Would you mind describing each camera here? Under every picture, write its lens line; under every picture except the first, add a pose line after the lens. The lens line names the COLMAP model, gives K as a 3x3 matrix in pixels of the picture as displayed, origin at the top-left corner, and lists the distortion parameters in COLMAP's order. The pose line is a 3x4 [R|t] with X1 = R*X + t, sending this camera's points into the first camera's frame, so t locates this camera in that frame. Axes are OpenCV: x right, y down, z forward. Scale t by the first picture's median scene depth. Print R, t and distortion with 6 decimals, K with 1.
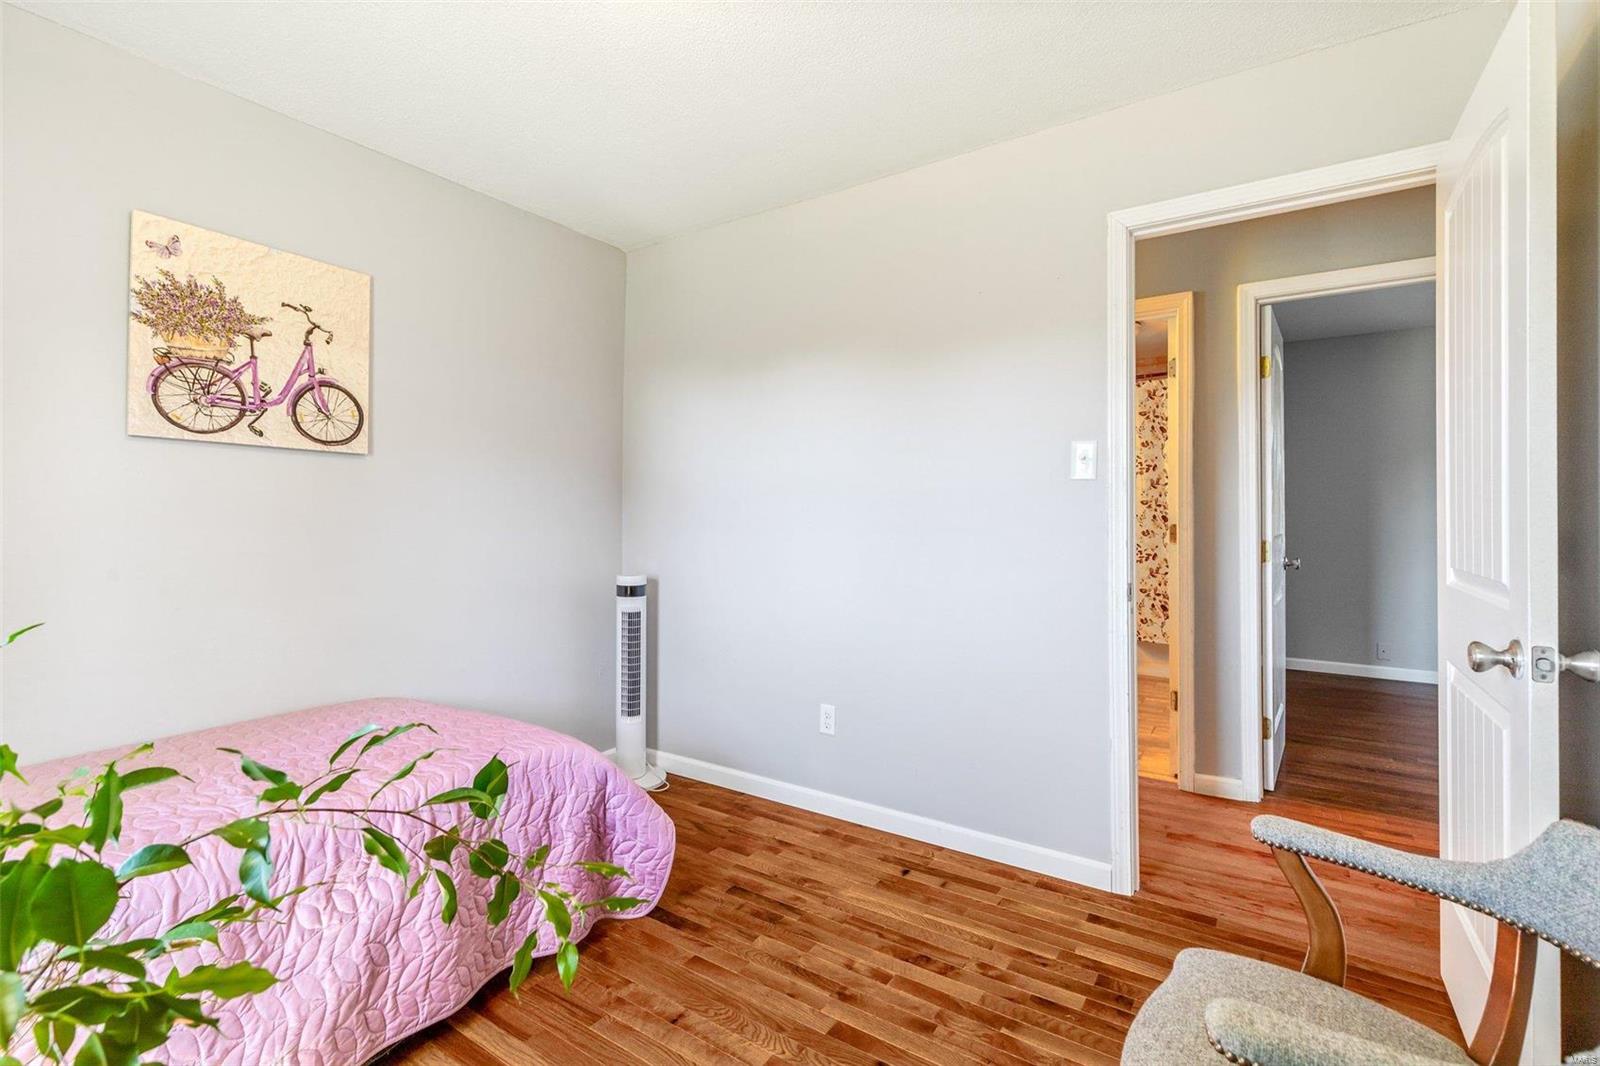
lens RADIAL K [[718.9, 0, 799.8], [0, 718.9, 517.1], [0, 0, 1]] dist [0.000102, -0.000050]
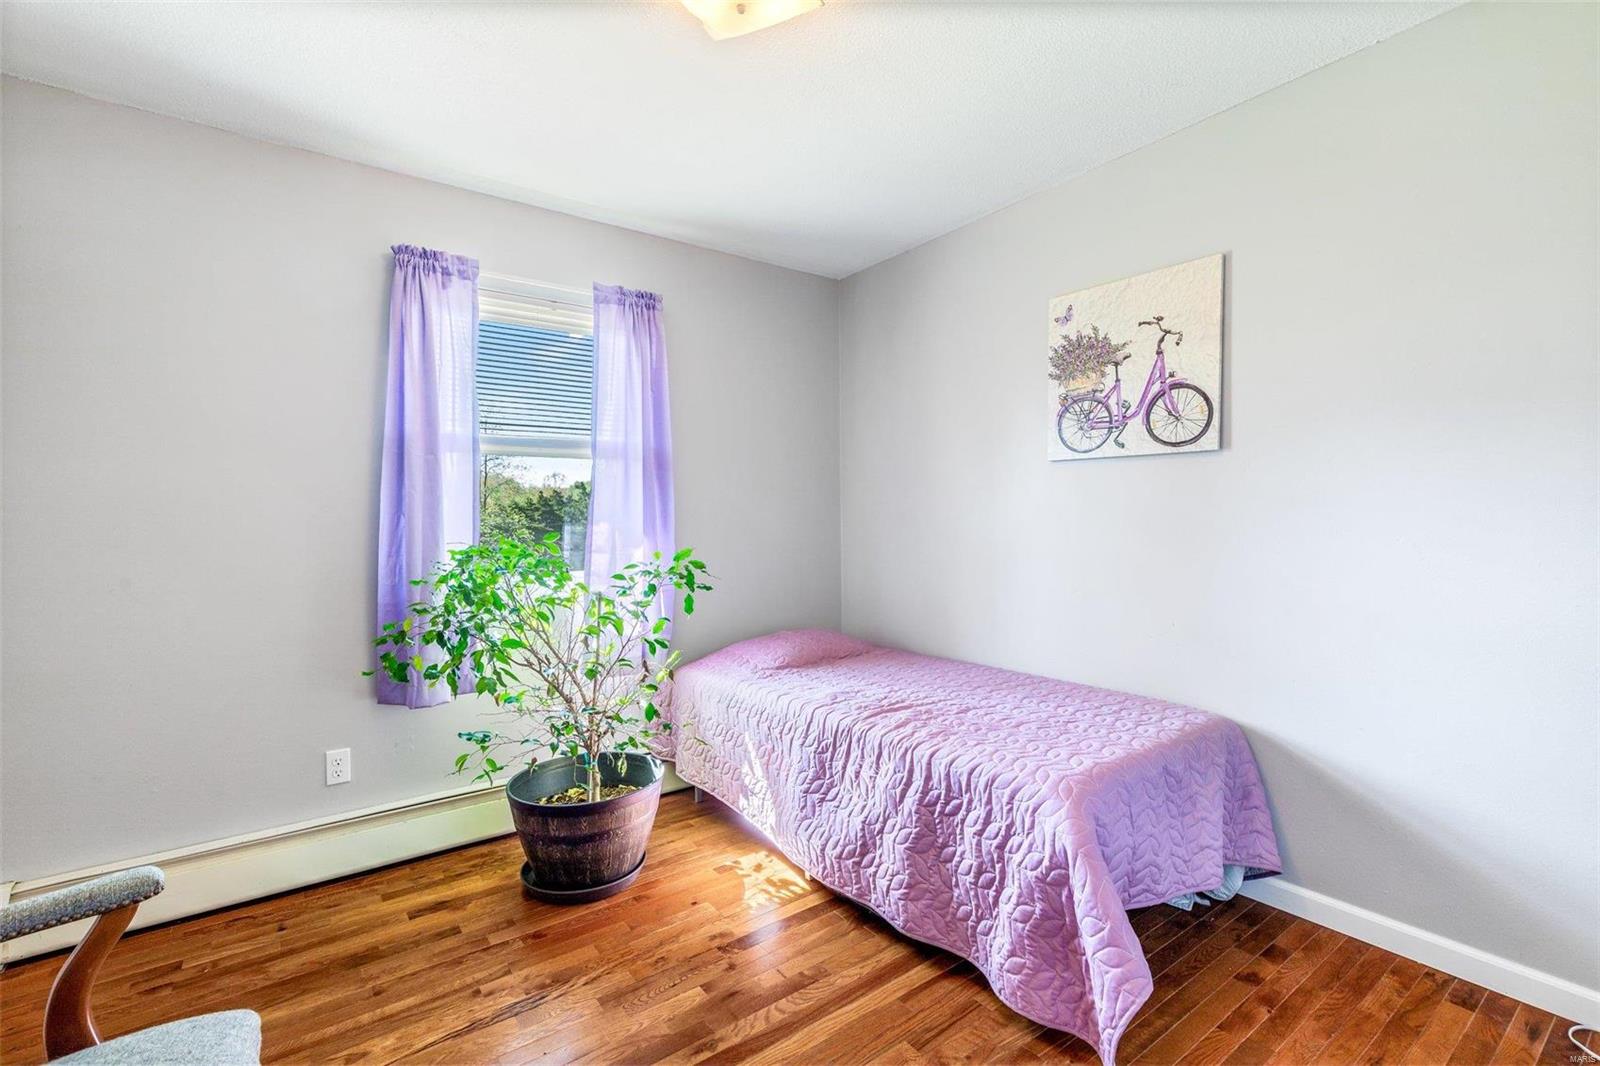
lens RADIAL K [[718.9, 0, 805.6], [0, 718.9, 531.7], [0, 0, 1]] dist [0.000102, -0.000050]
pose [[-0.346378, 0.020355, -0.937874, 0.504859], [0.009045, 0.999791, 0.018359, -0.004708], [0.938052, -0.002124, -0.346489, 0.927131]]
